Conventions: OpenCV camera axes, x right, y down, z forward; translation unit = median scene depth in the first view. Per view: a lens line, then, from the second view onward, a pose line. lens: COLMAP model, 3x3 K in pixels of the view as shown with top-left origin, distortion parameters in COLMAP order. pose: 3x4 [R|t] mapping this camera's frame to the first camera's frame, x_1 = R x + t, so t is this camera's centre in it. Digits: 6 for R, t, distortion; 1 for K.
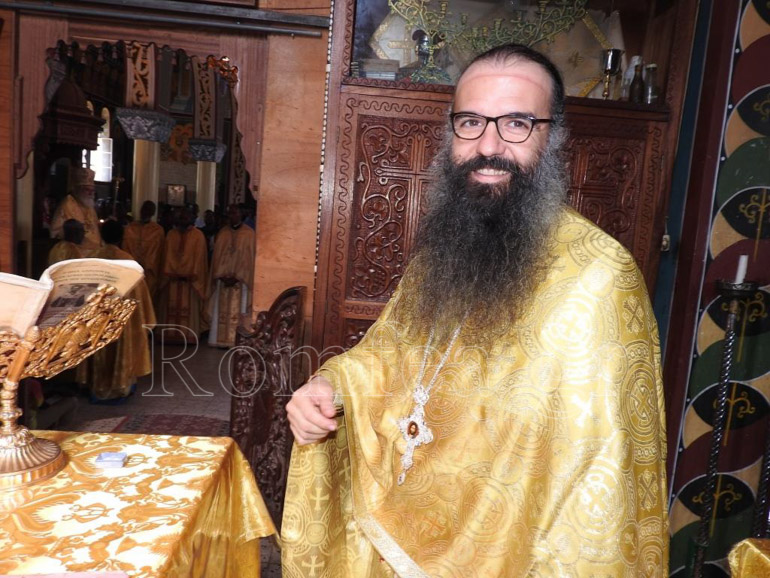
lens RADIAL K [[625.4, 0, 384.6], [0, 625.4, 290.0], [0, 0, 1]] dist [0.003433, 0.002103]
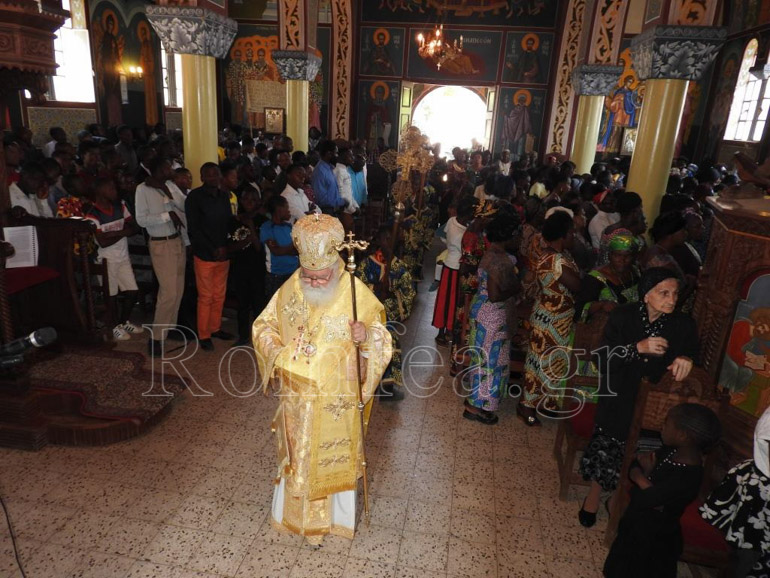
lens RADIAL K [[540.5, 0, 384.6], [0, 540.5, 288.0], [0, 0, 1]] dist [-0.009905, -0.005394]
pose [[0.982893, 0.031180, -0.181519, -0.042995], [0.001966, 0.983734, 0.179621, -0.069738], [0.184167, -0.176905, 0.966844, 0.316795]]
